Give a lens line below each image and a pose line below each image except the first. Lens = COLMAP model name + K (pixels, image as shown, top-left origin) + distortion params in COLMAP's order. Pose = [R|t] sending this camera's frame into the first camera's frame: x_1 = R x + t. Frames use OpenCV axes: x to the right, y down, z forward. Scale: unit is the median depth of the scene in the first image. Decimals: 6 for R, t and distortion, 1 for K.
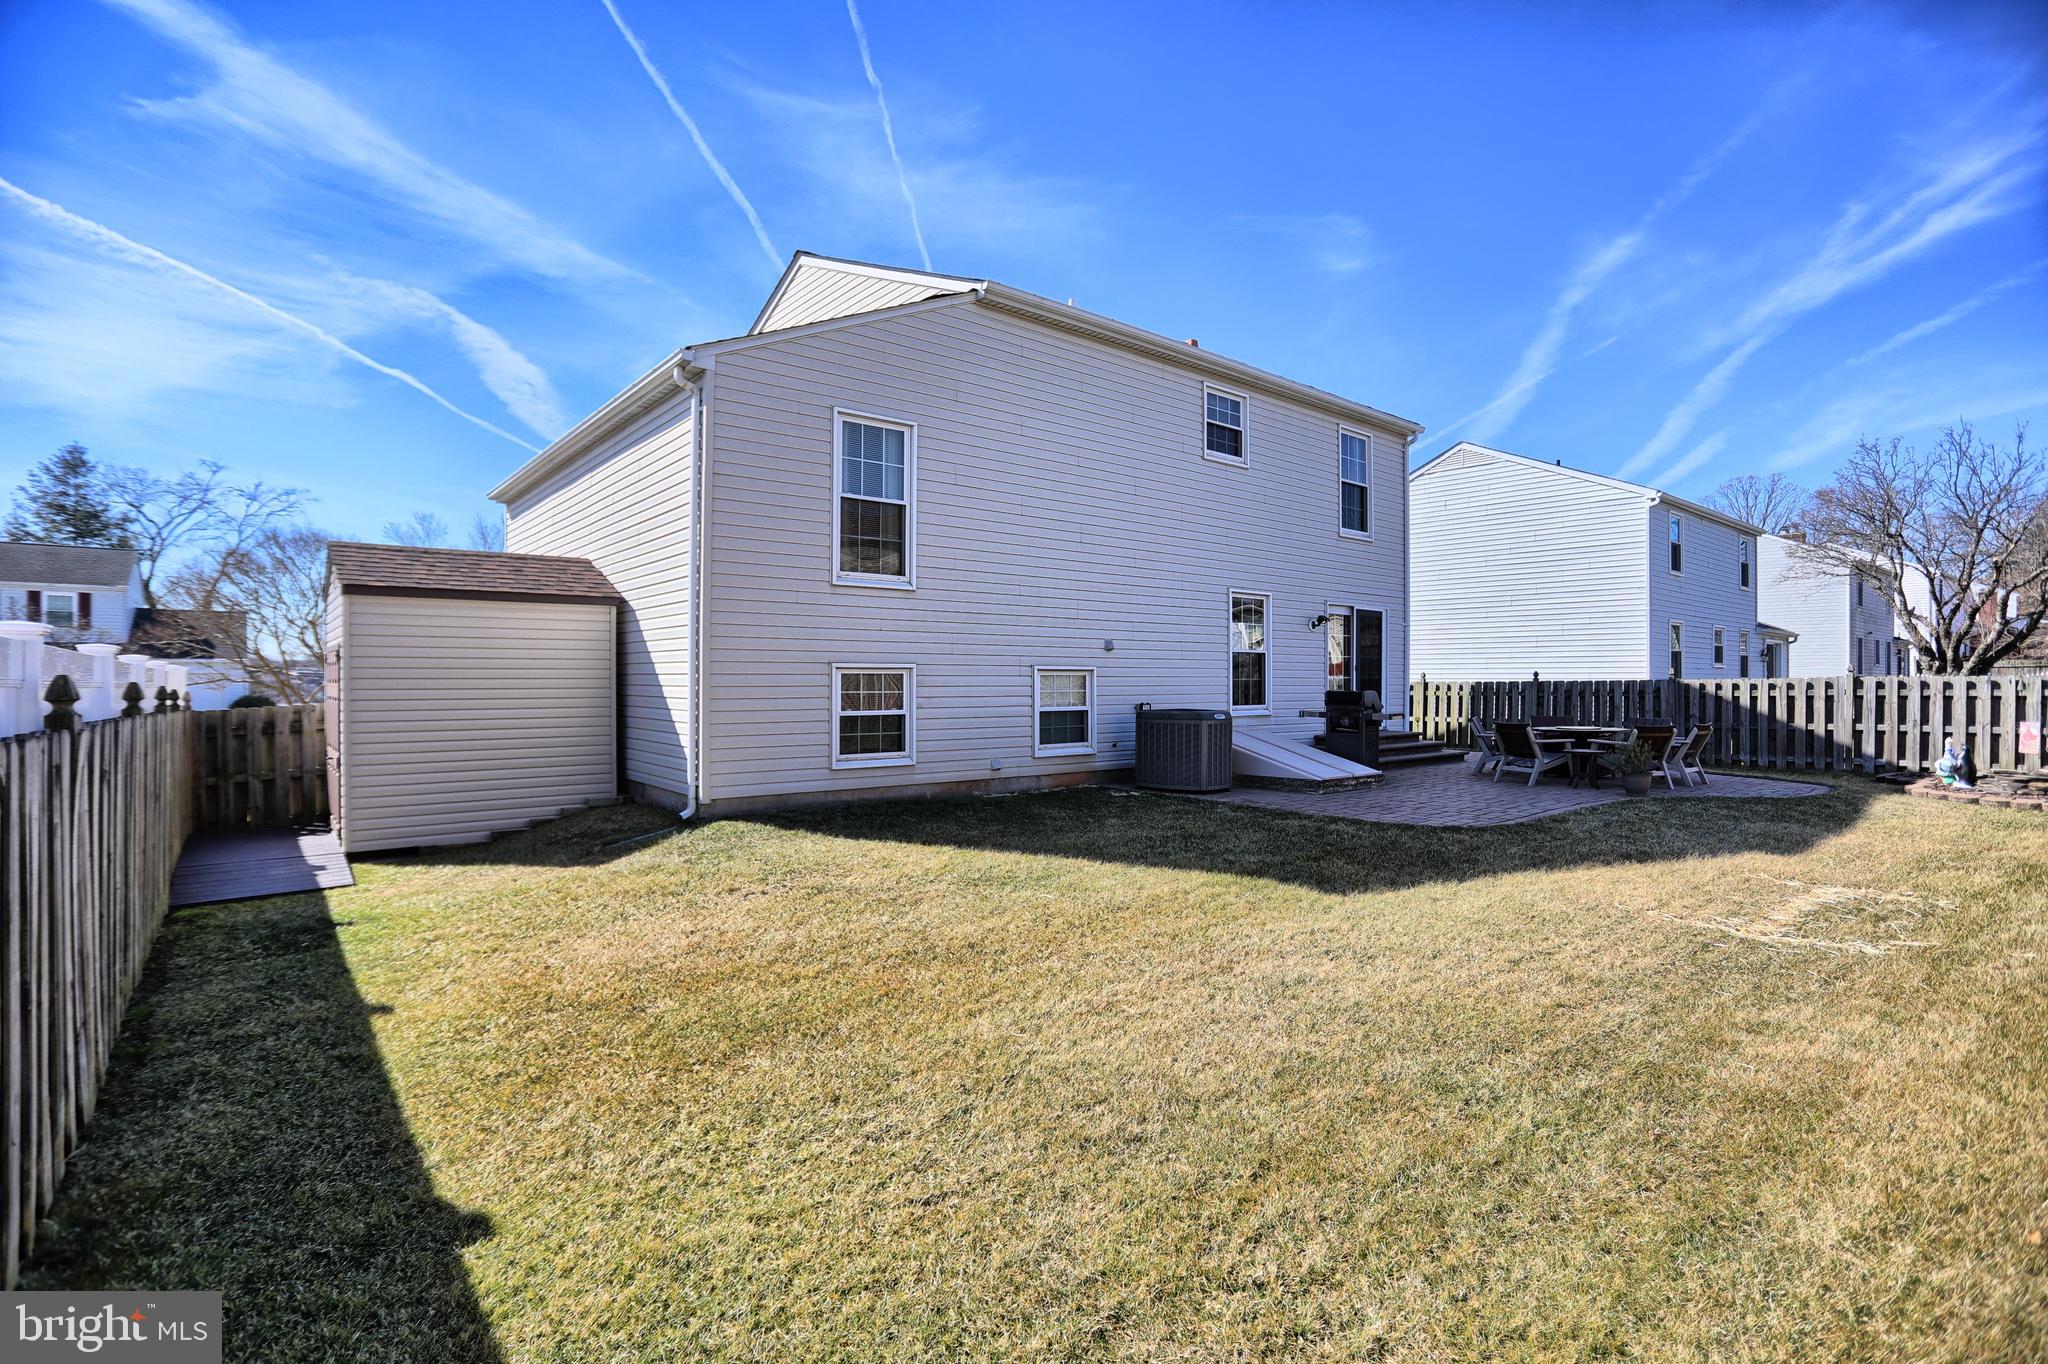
lens RADIAL K [[996.0, 0, 1024.1], [0, 996.0, 677.6], [0, 0, 1]] dist [-0.075236, 0.033347]
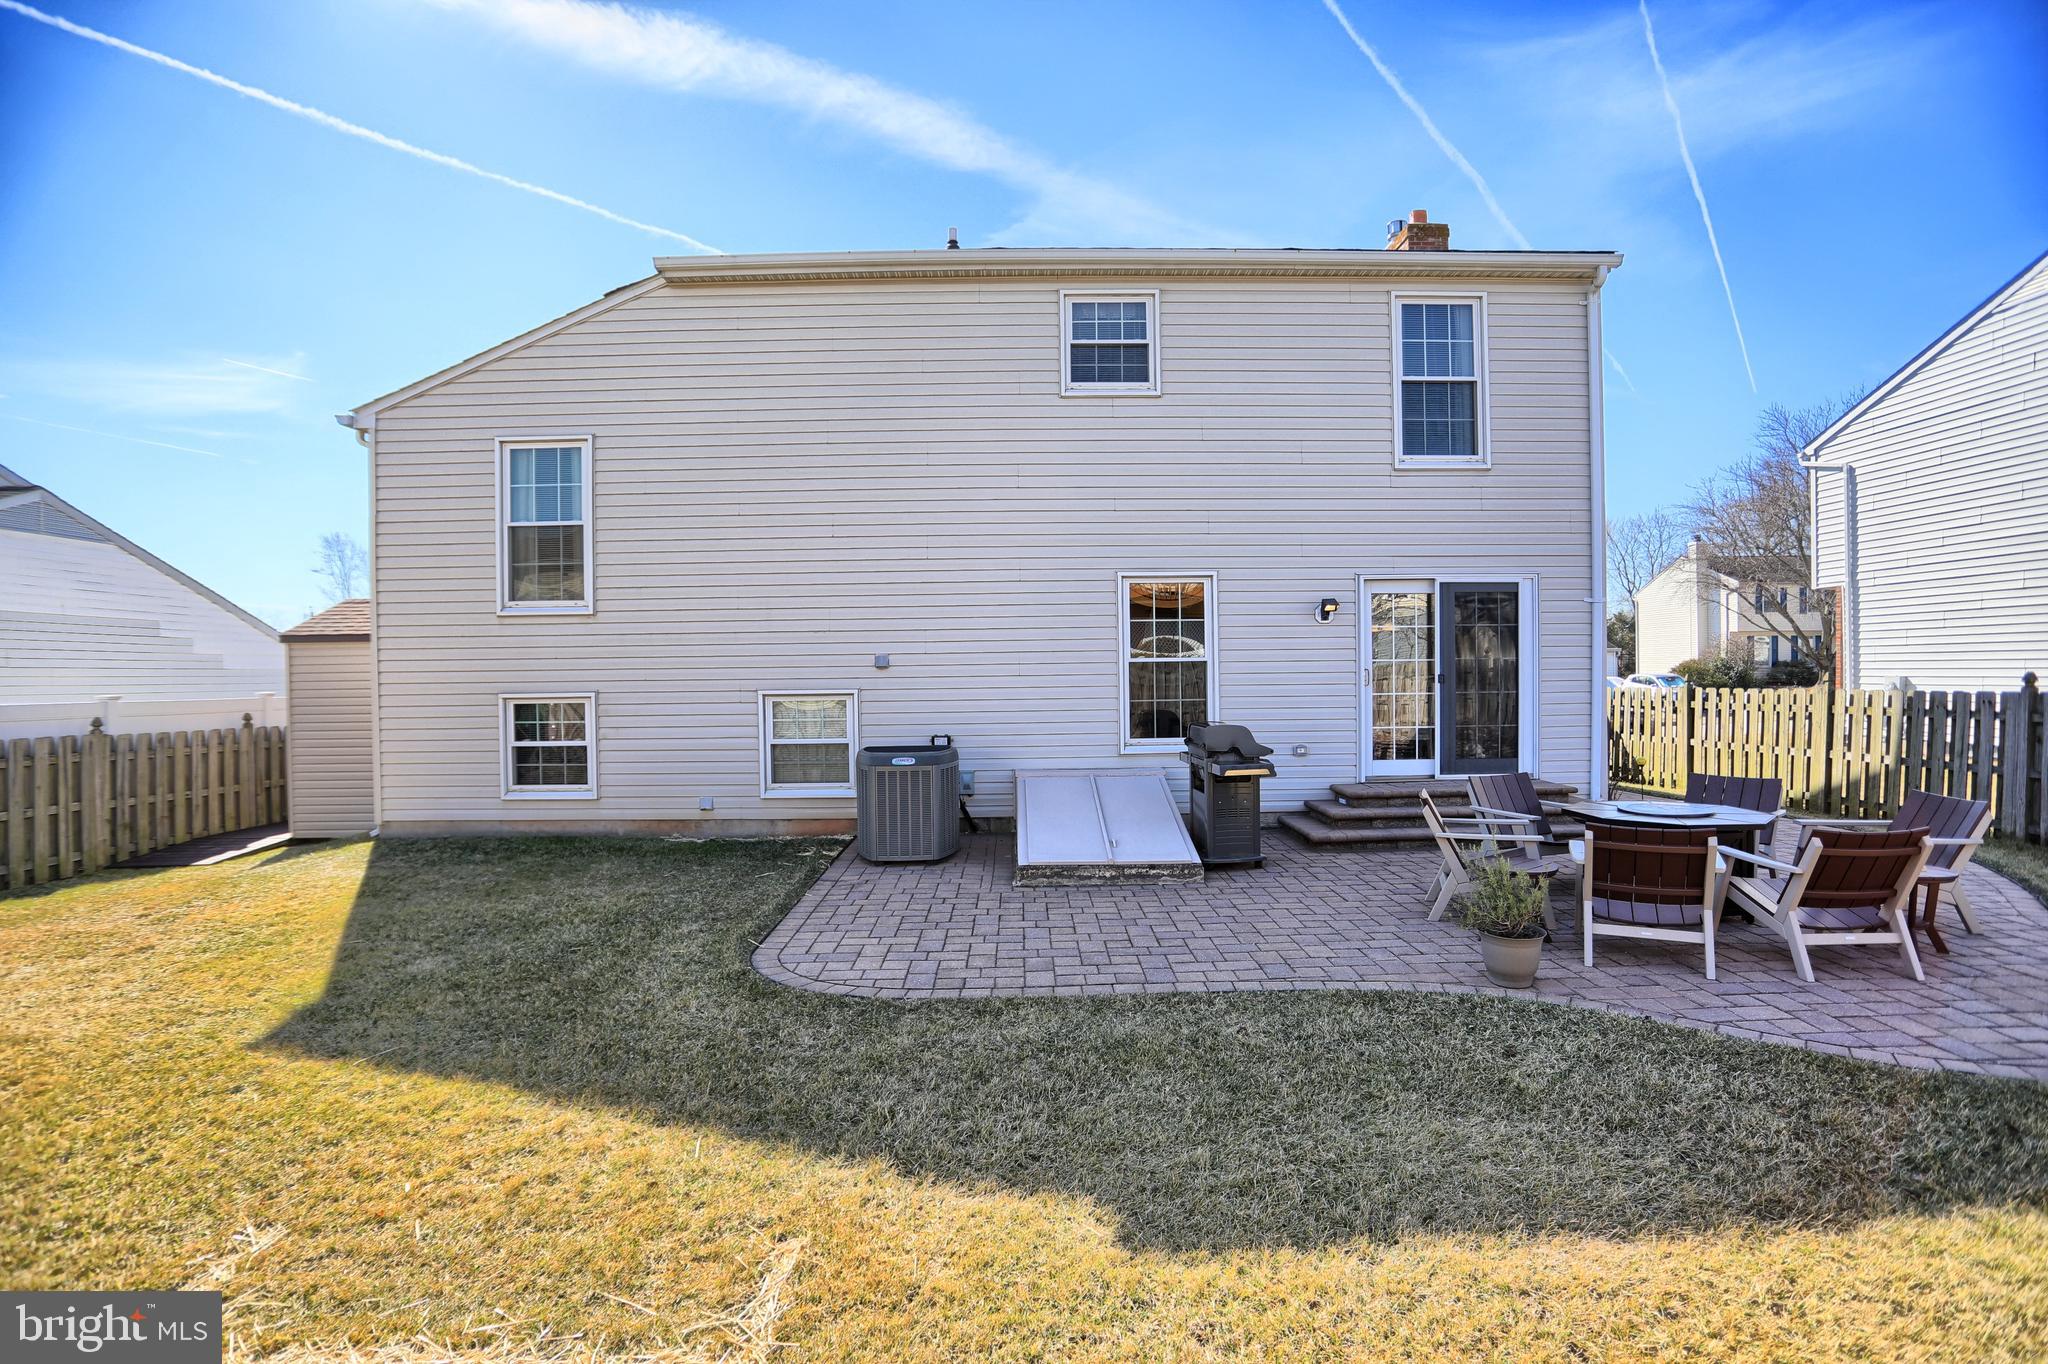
lens RADIAL K [[973.6, 0, 1030.3], [0, 973.6, 676.2], [0, 0, 1]] dist [-0.070122, 0.030840]
pose [[0.773155, -0.004106, -0.634204, 0.785449], [0.015883, 0.999791, 0.012891, -0.034378], [0.634019, -0.020040, 0.773058, 0.559630]]
